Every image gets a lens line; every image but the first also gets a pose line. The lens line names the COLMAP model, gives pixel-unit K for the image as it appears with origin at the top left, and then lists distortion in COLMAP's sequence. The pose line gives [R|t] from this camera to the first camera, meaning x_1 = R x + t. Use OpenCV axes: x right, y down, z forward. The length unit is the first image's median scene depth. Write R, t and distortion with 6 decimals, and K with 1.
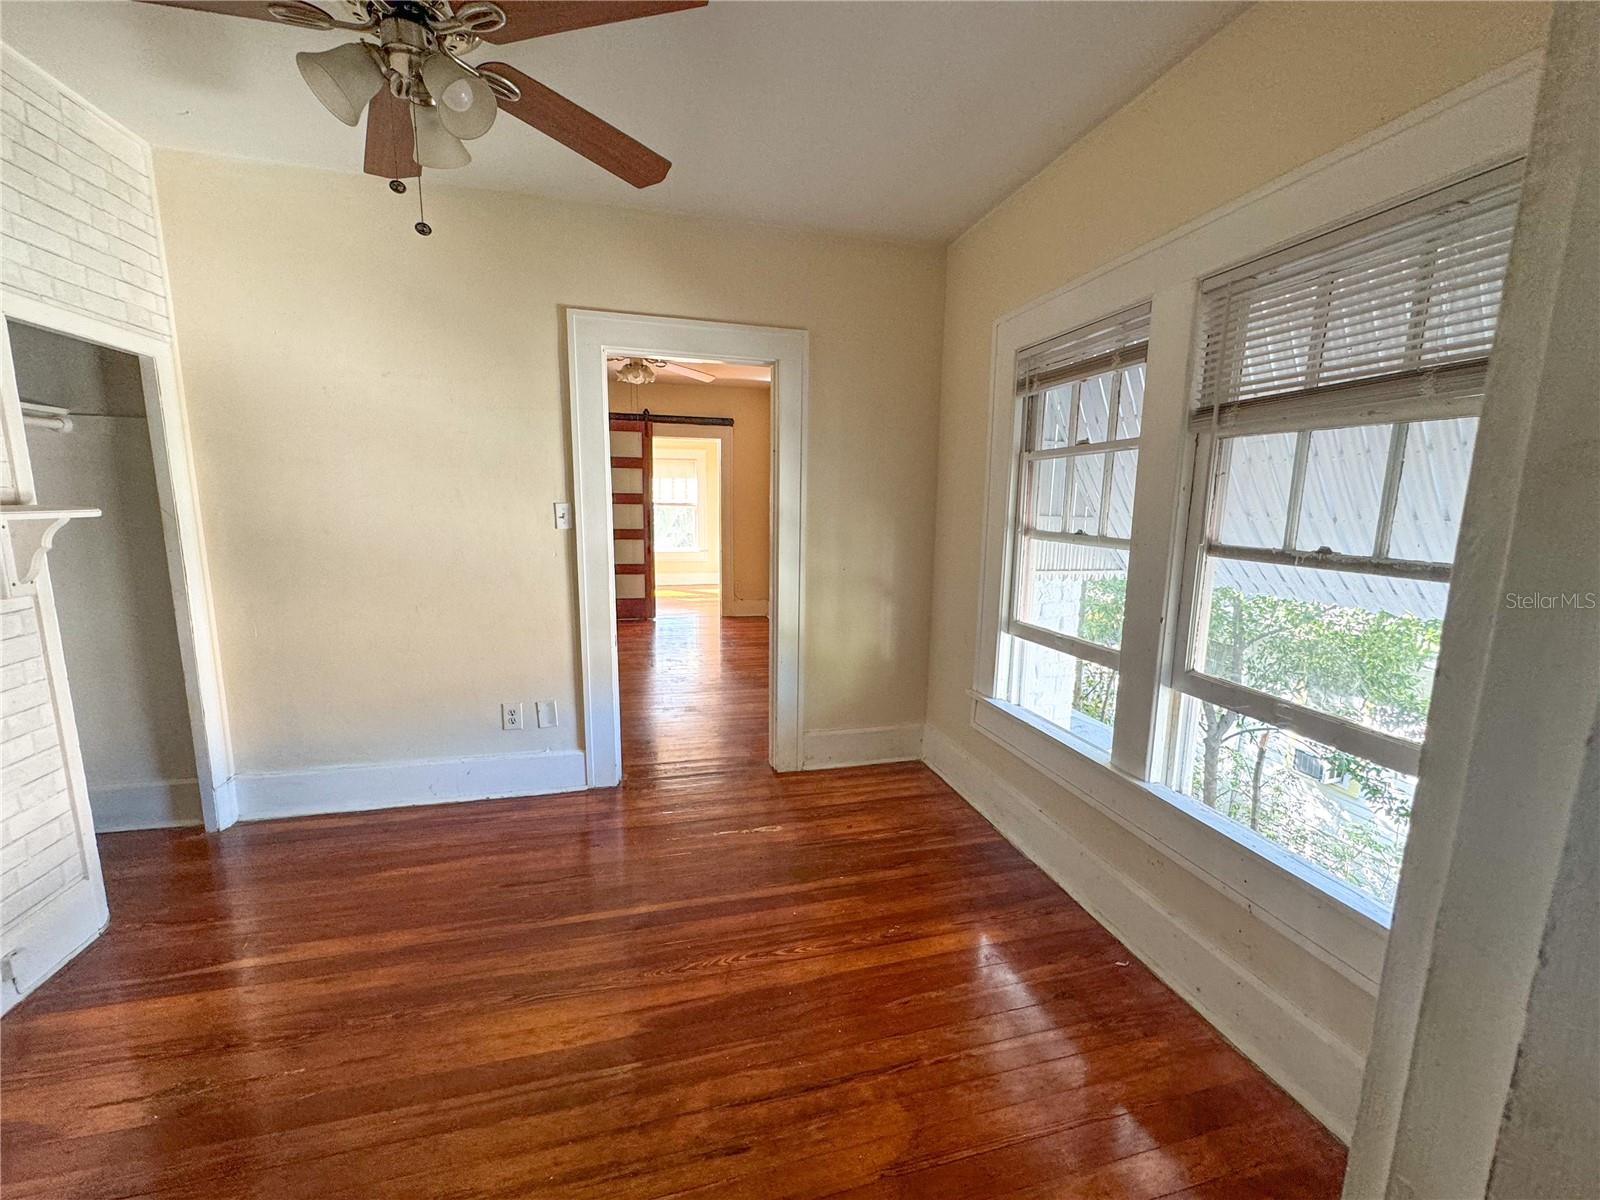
lens RADIAL K [[631.7, 0, 800.0], [0, 631.7, 600.0], [0, 0, 1]] dist [-0.000647, -0.000075]
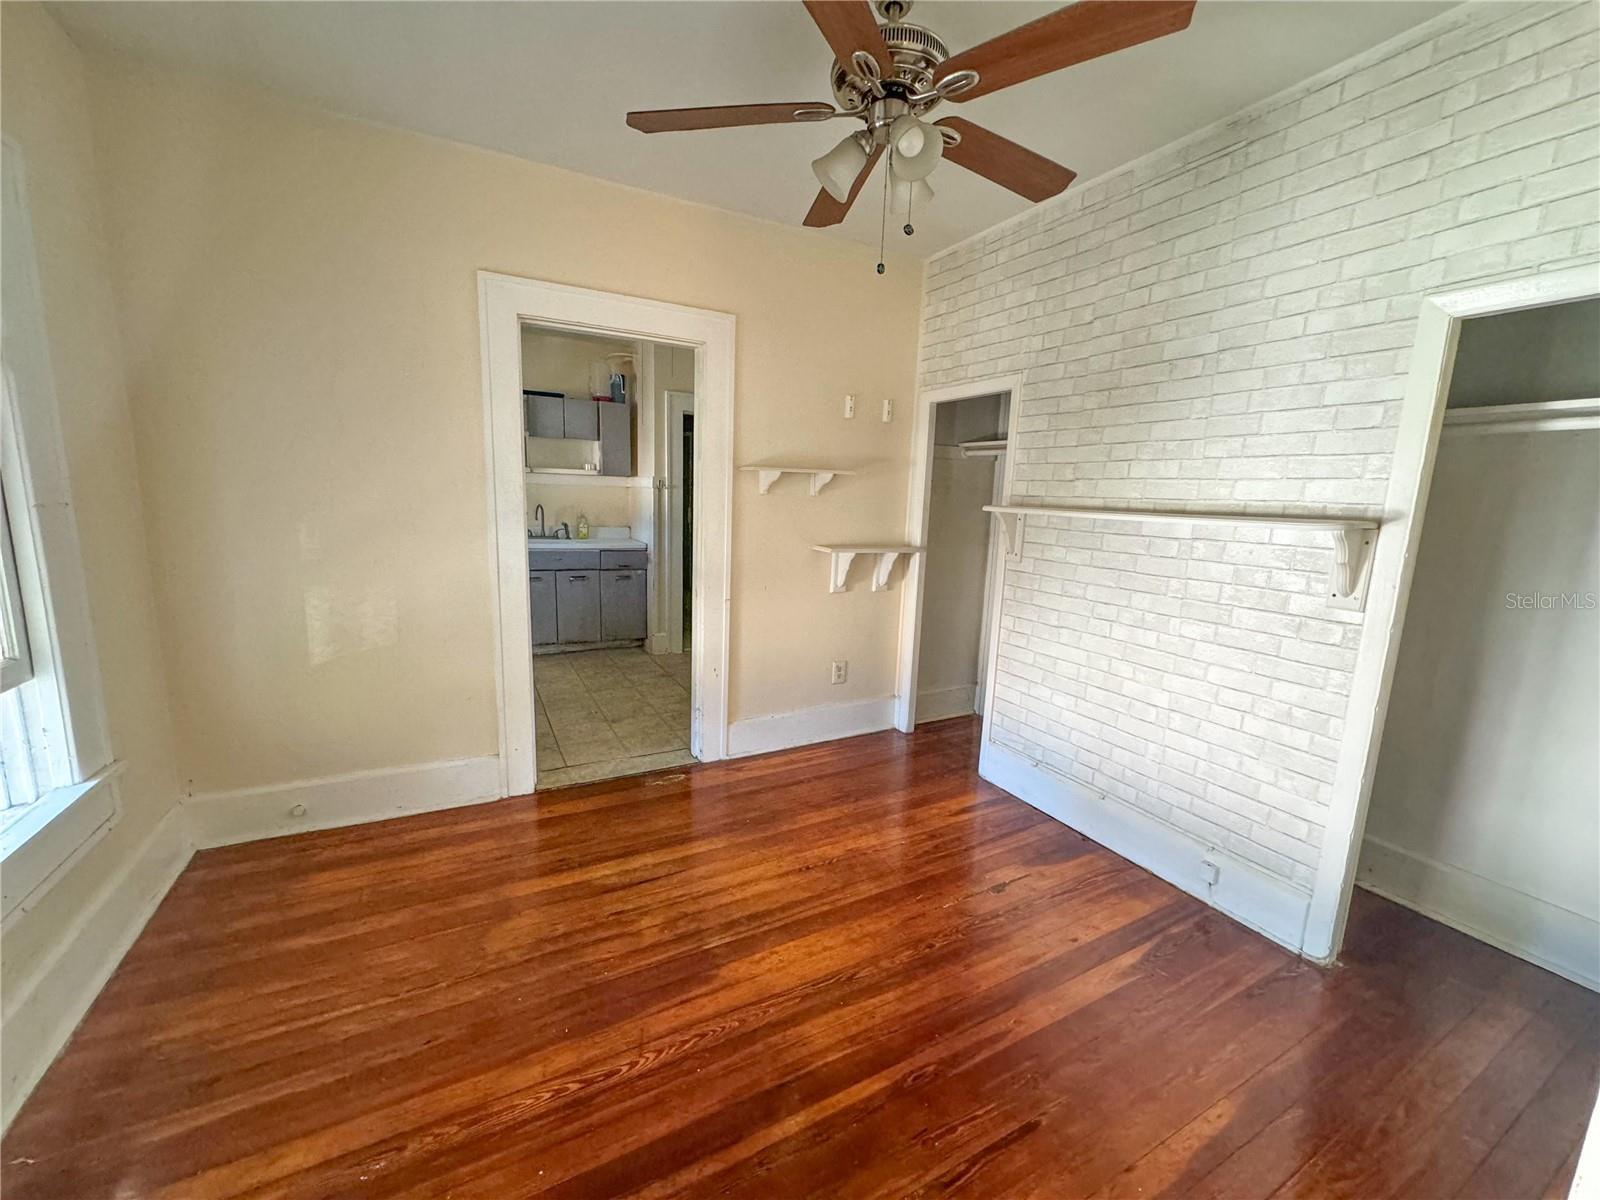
lens RADIAL K [[631.7, 0, 800.0], [0, 631.7, 600.0], [0, 0, 1]] dist [-0.000647, -0.000075]
pose [[-0.970754, -0.004052, -0.240044, -0.122599], [-0.081524, 0.946010, 0.313719, -0.269933], [0.225813, 0.324113, -0.918672, 1.745787]]
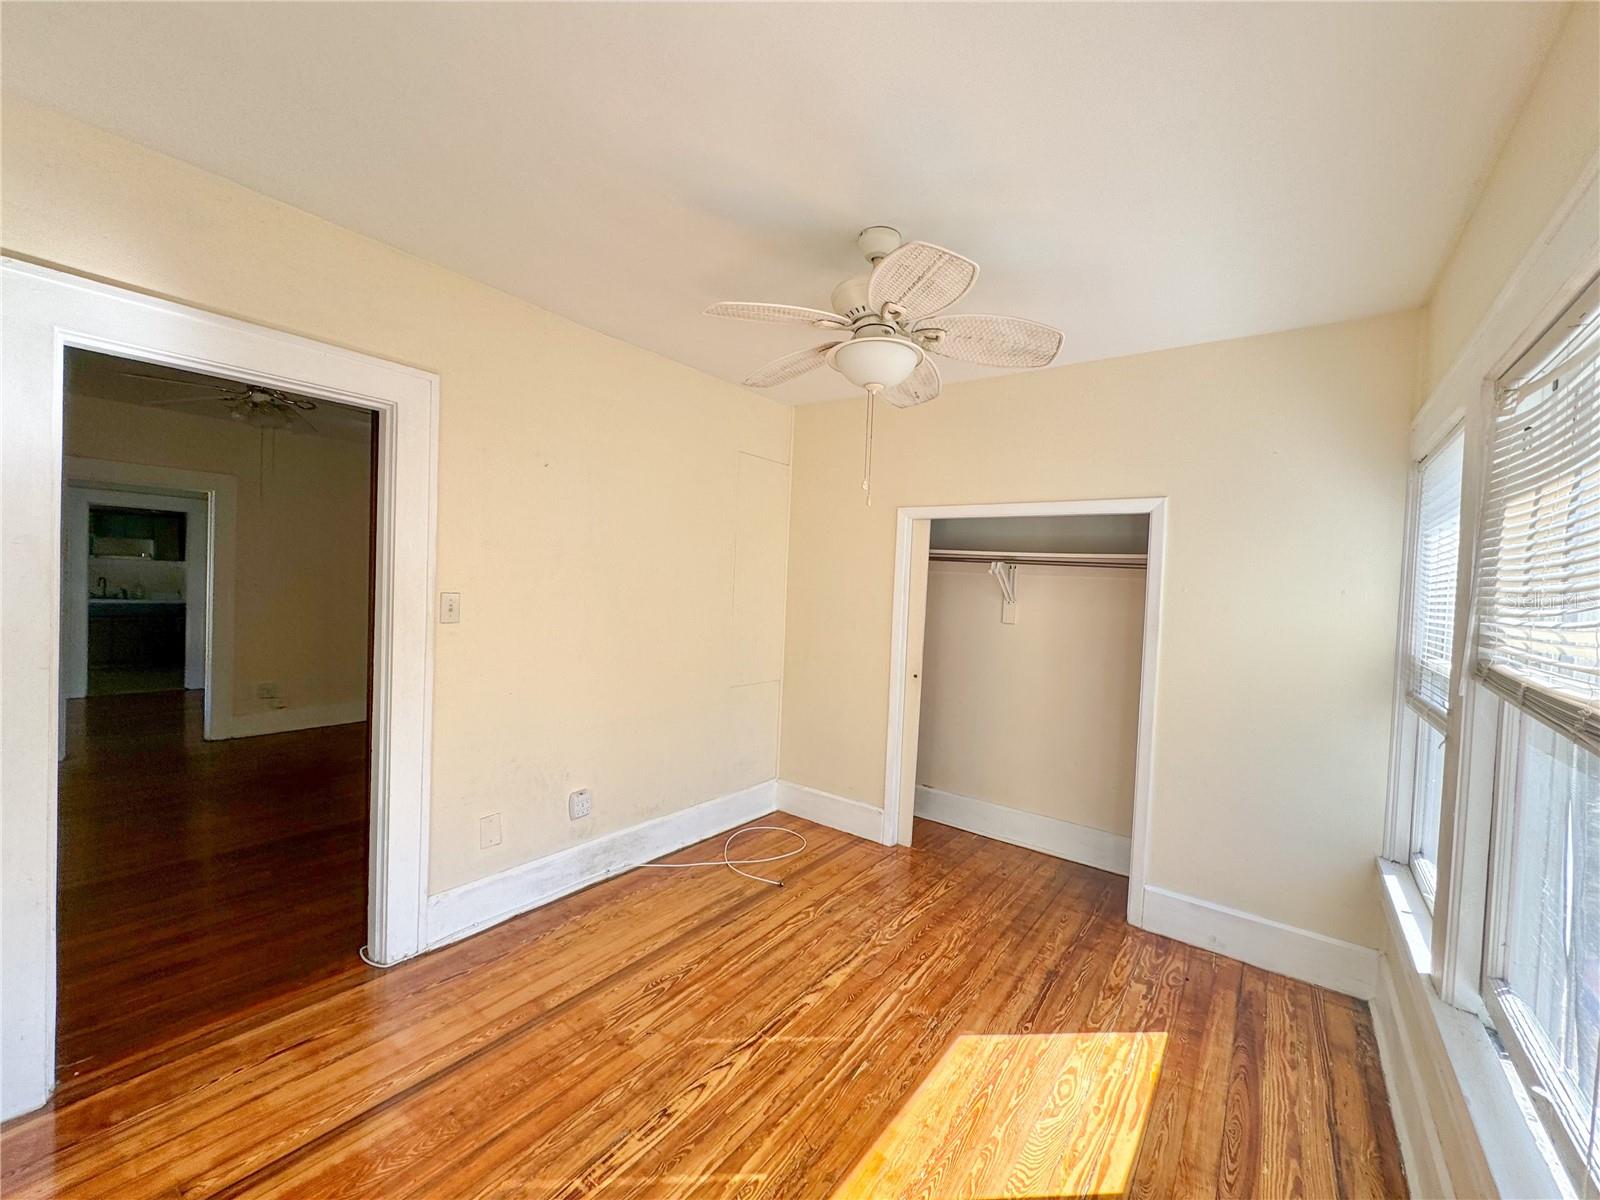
lens RADIAL K [[611.0, 0, 800.0], [0, 611.0, 600.0], [0, 0, 1]] dist [-0.000390, 0.000061]
pose [[-0.797165, -0.022496, -0.603342, -1.097360], [-0.136461, 0.980160, 0.143754, -0.898368], [0.588138, 0.196928, -0.784419, 5.468032]]
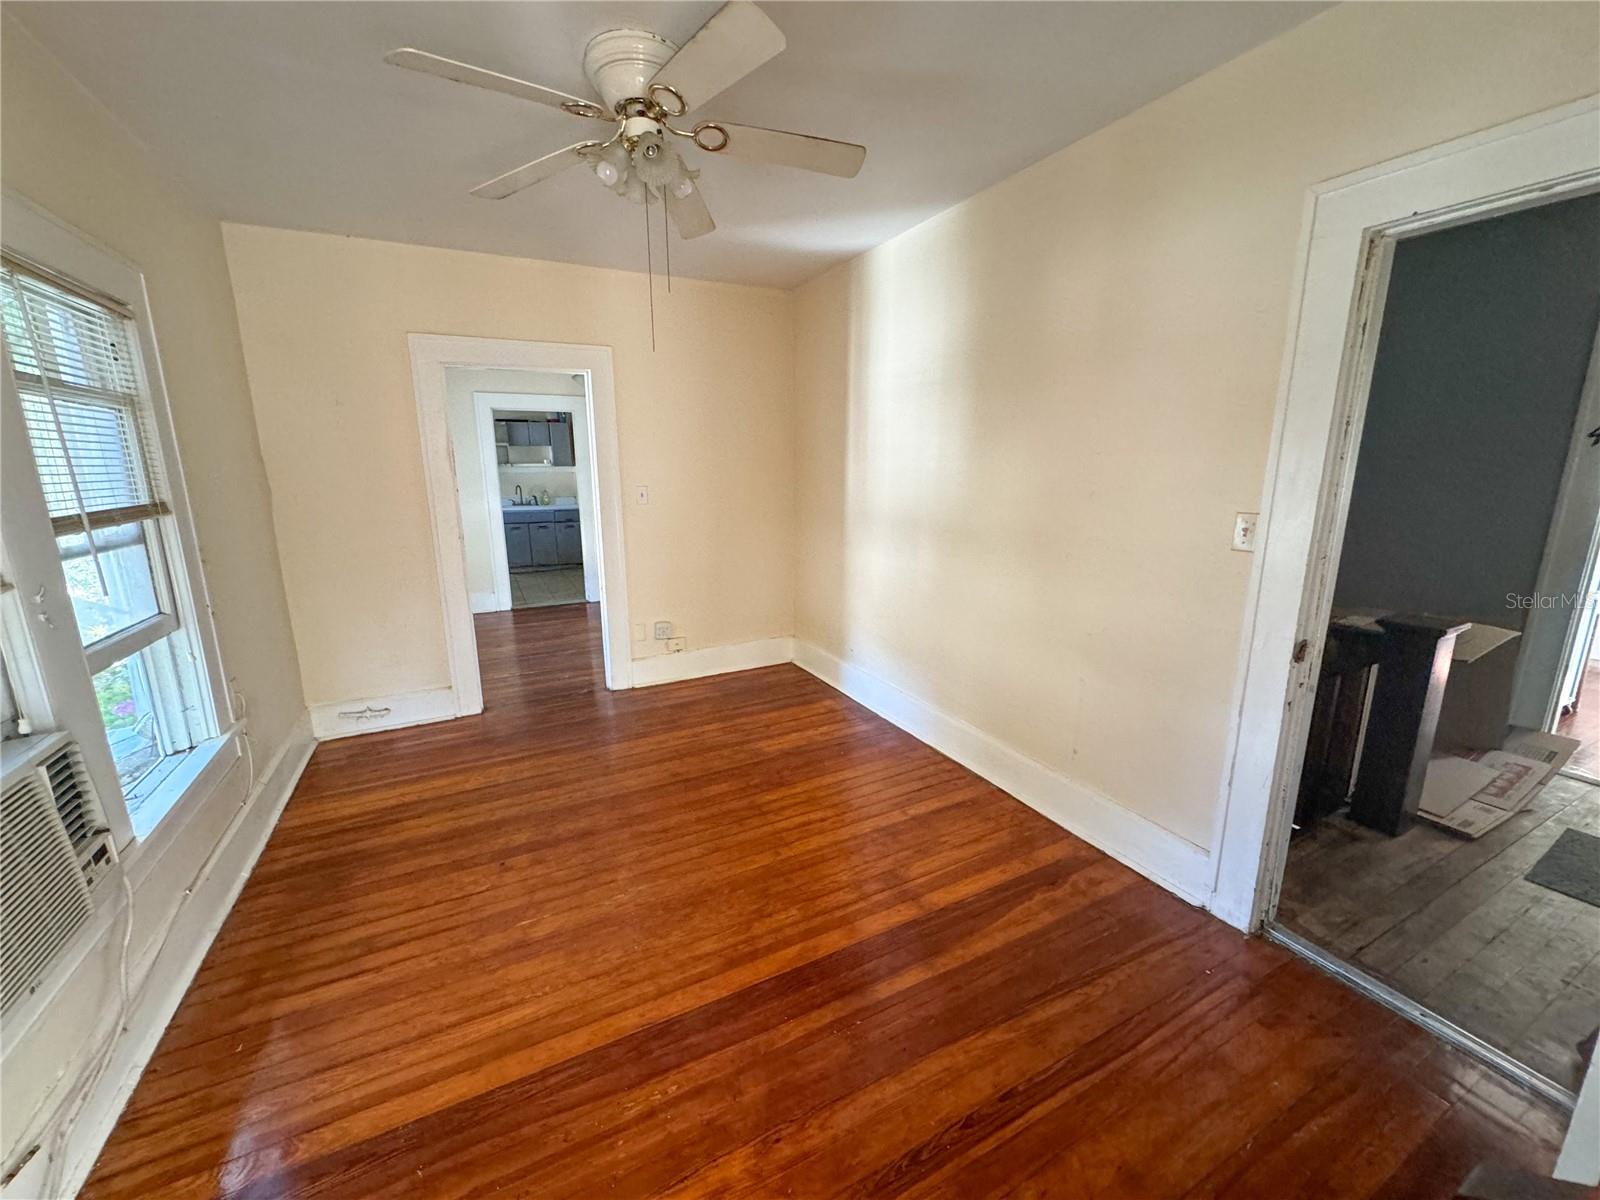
lens RADIAL K [[631.7, 0, 800.0], [0, 631.7, 600.0], [0, 0, 1]] dist [-0.000647, -0.000075]
pose [[-0.982520, 0.035092, -0.182821, -0.915678], [-0.031419, 0.936726, 0.348652, -0.637082], [0.183488, 0.348301, -0.919249, 3.995889]]
